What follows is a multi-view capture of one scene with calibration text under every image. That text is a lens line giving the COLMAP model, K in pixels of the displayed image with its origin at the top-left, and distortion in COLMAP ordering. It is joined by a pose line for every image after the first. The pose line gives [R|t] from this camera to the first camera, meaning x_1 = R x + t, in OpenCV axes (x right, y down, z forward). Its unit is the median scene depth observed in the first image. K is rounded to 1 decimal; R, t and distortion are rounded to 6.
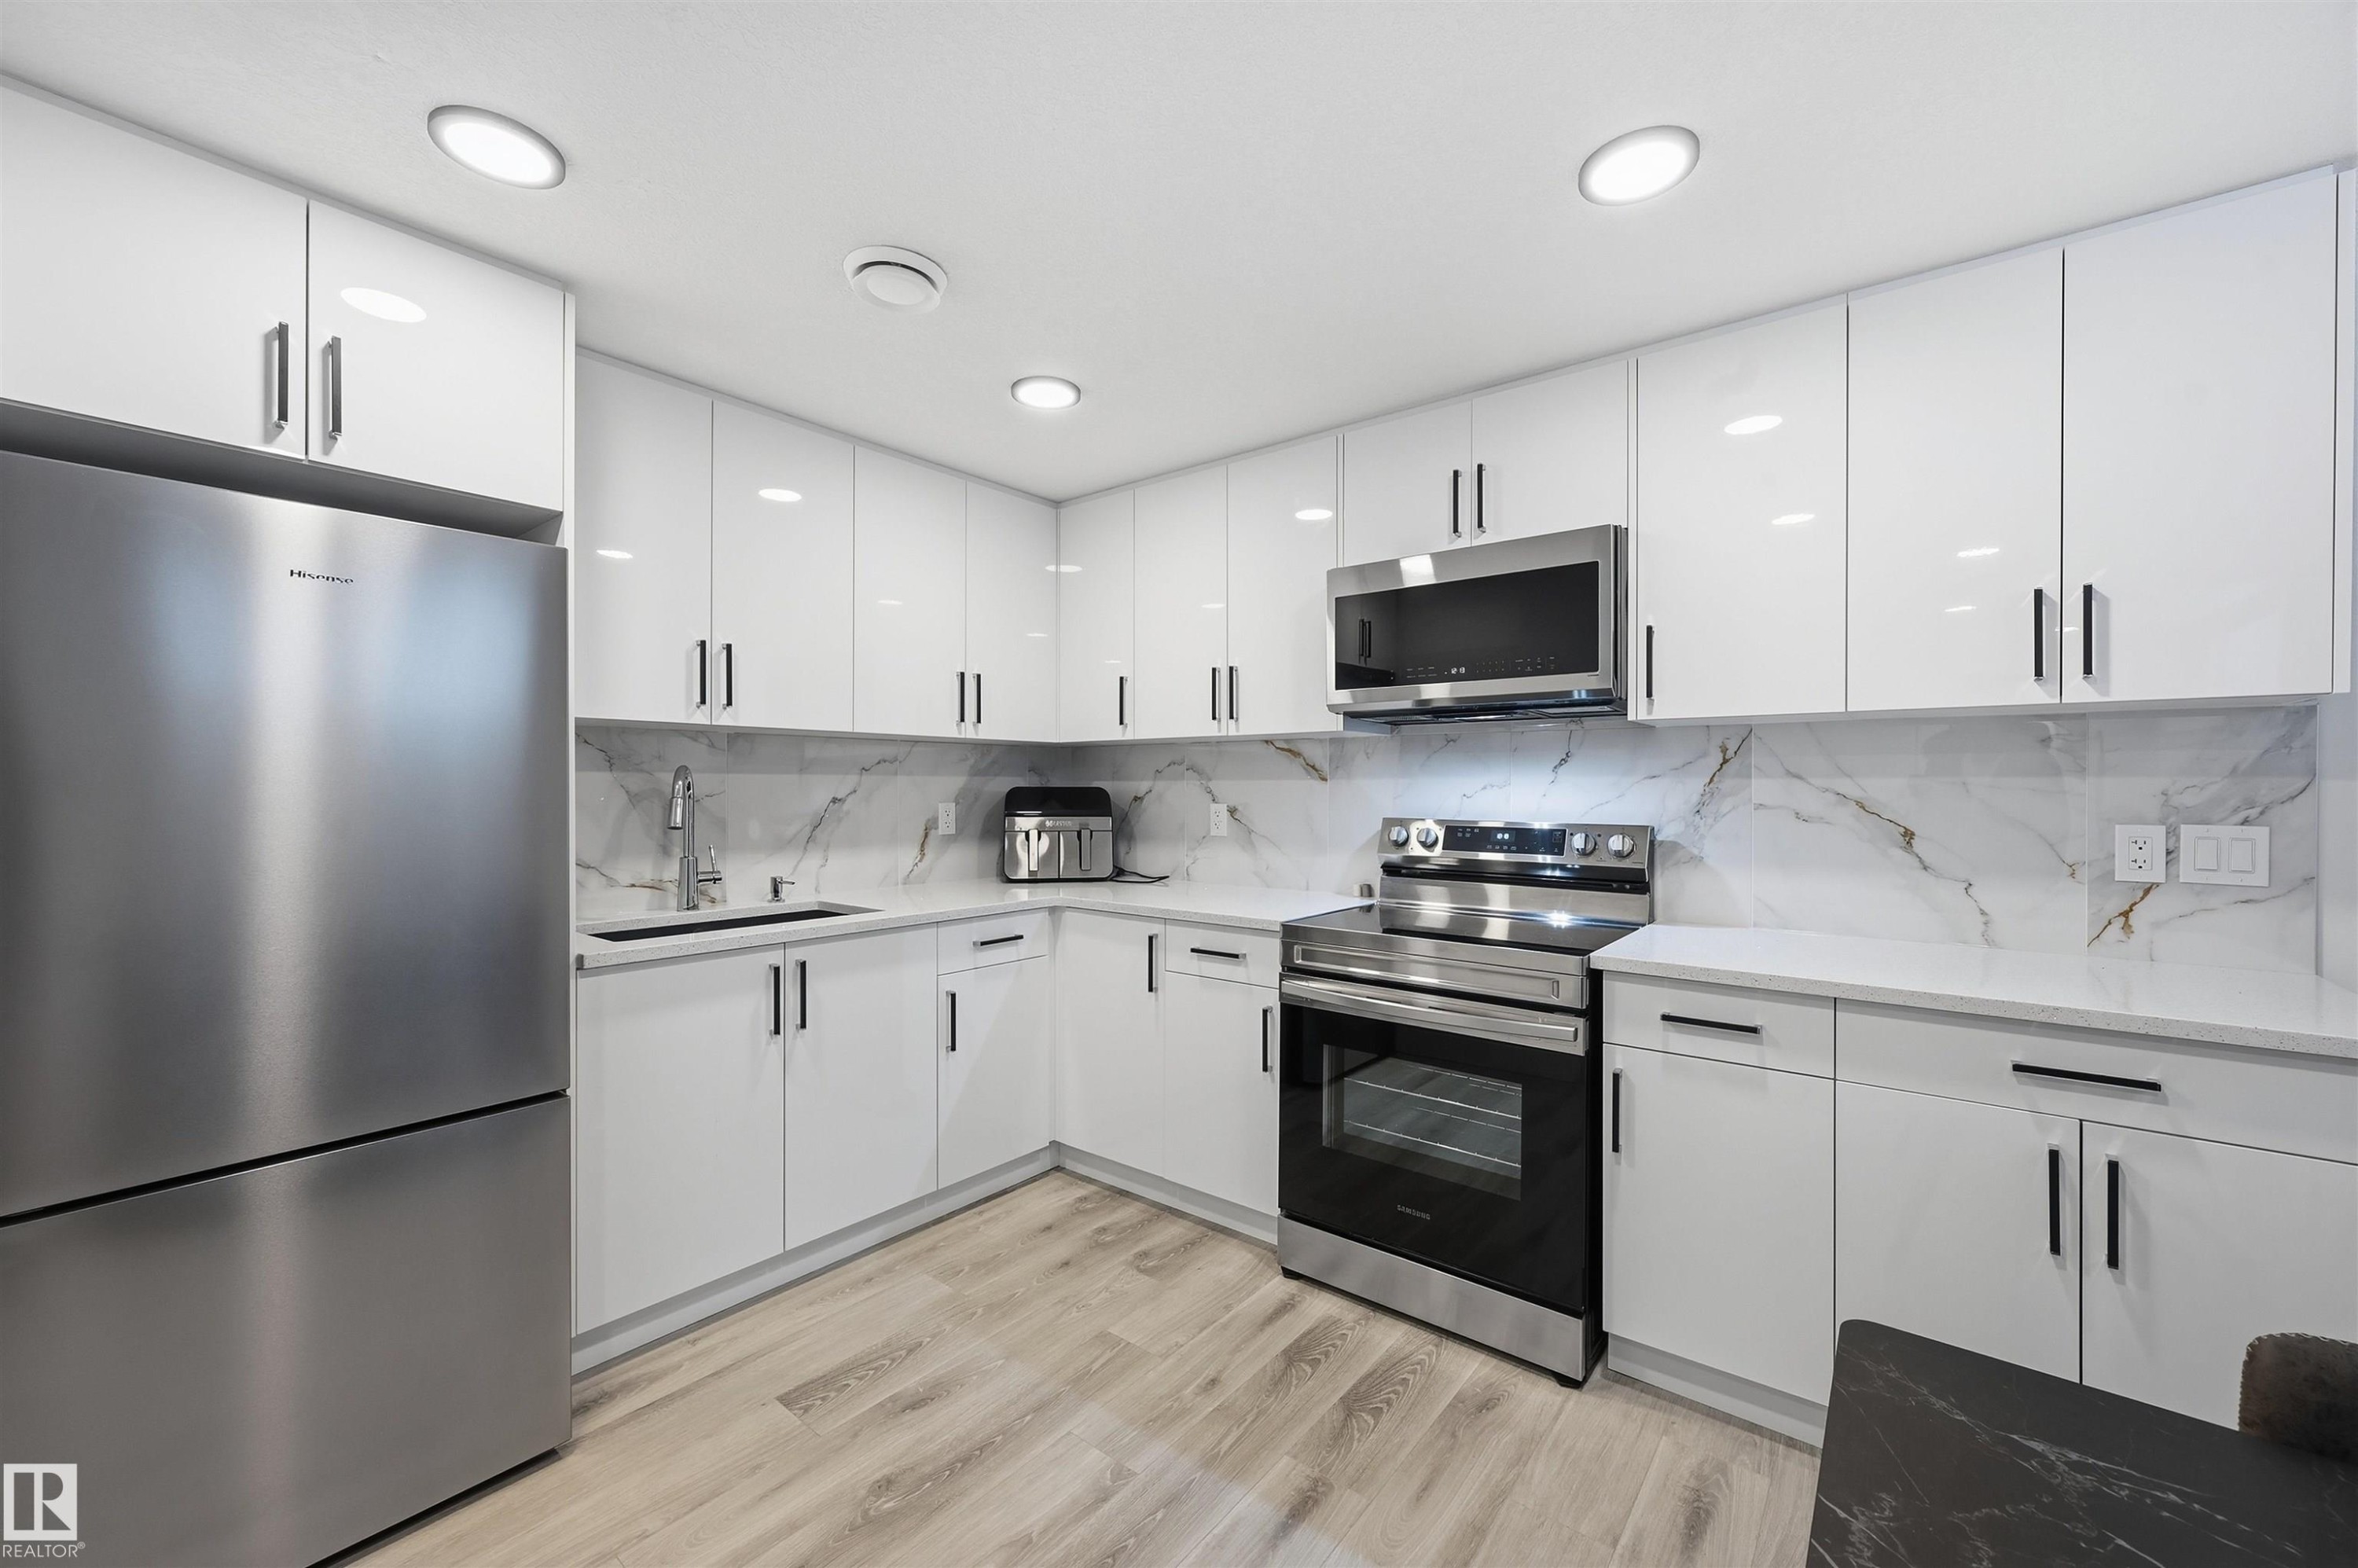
lens RADIAL K [[935.6, 0, 1179.4], [0, 935.6, 781.8], [0, 0, 1]] dist [-0.002138, -0.000534]
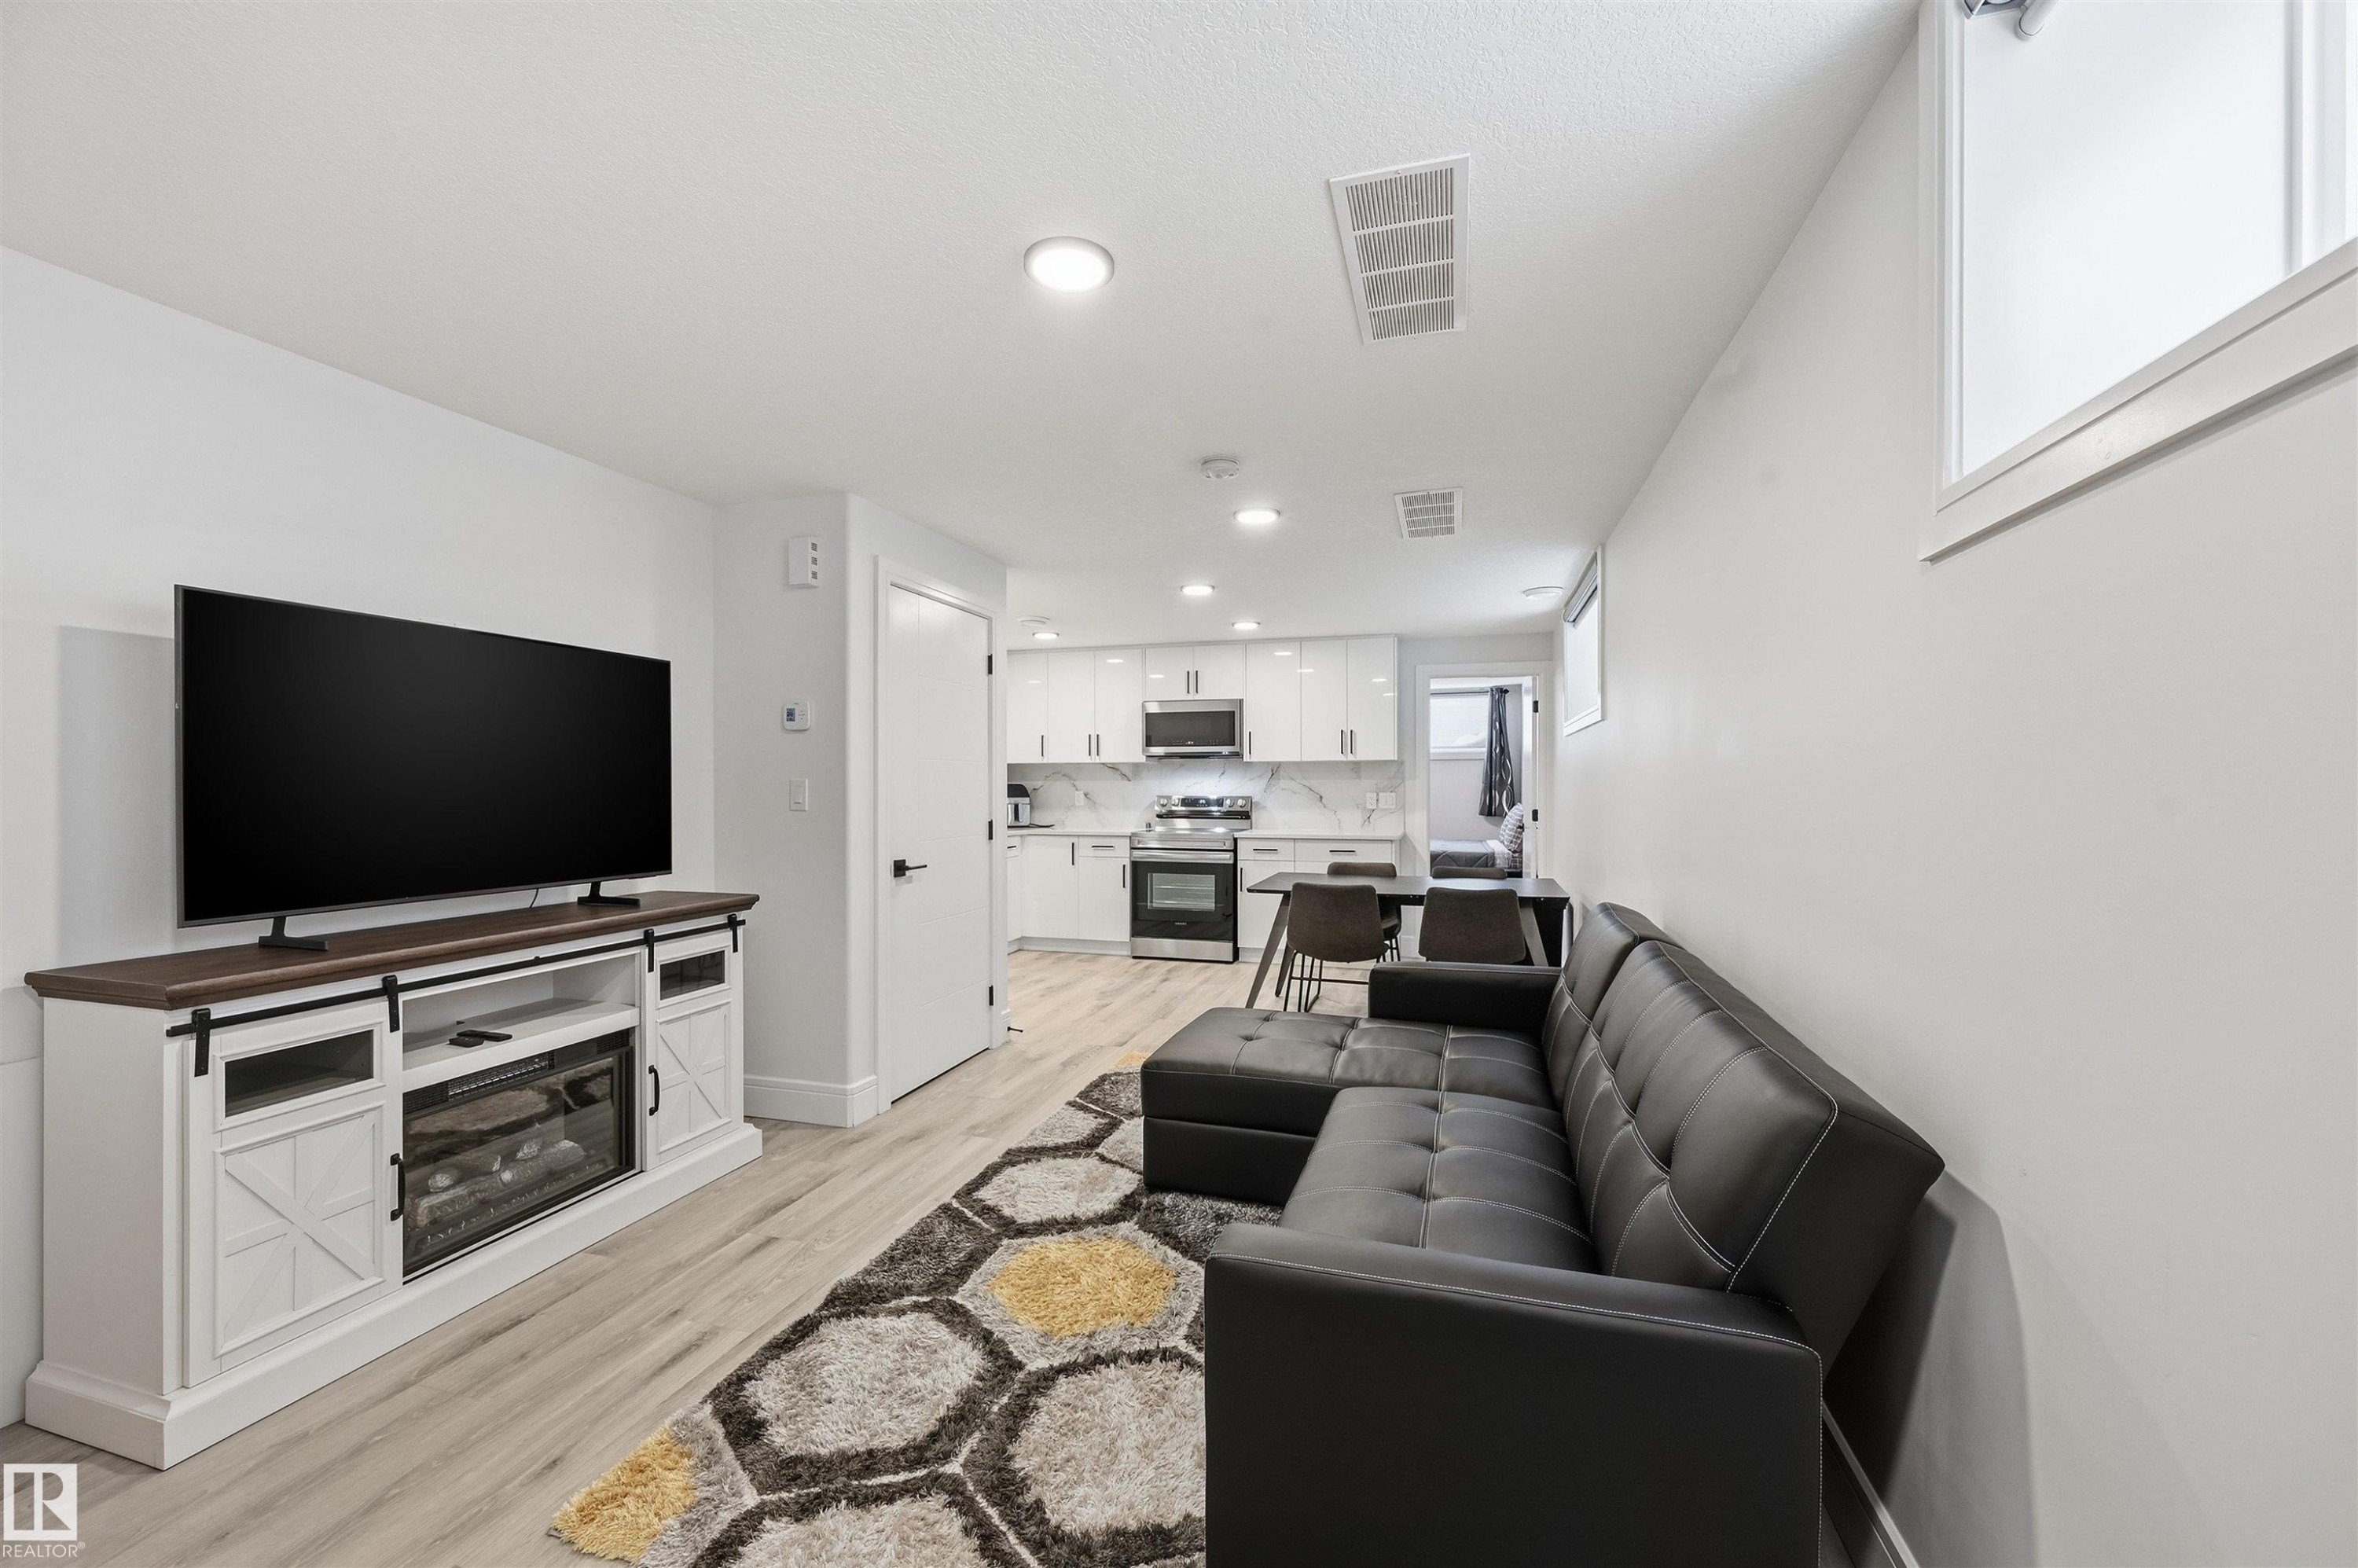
lens RADIAL K [[935.6, 0, 1173.4], [0, 935.6, 779.2], [0, 0, 1]] dist [-0.002138, -0.000534]
pose [[0.928297, -0.001515, 0.371838, -0.799526], [0.001915, 0.999998, -0.000707, -0.004789], [-0.371836, 0.001369, 0.928297, -1.609755]]
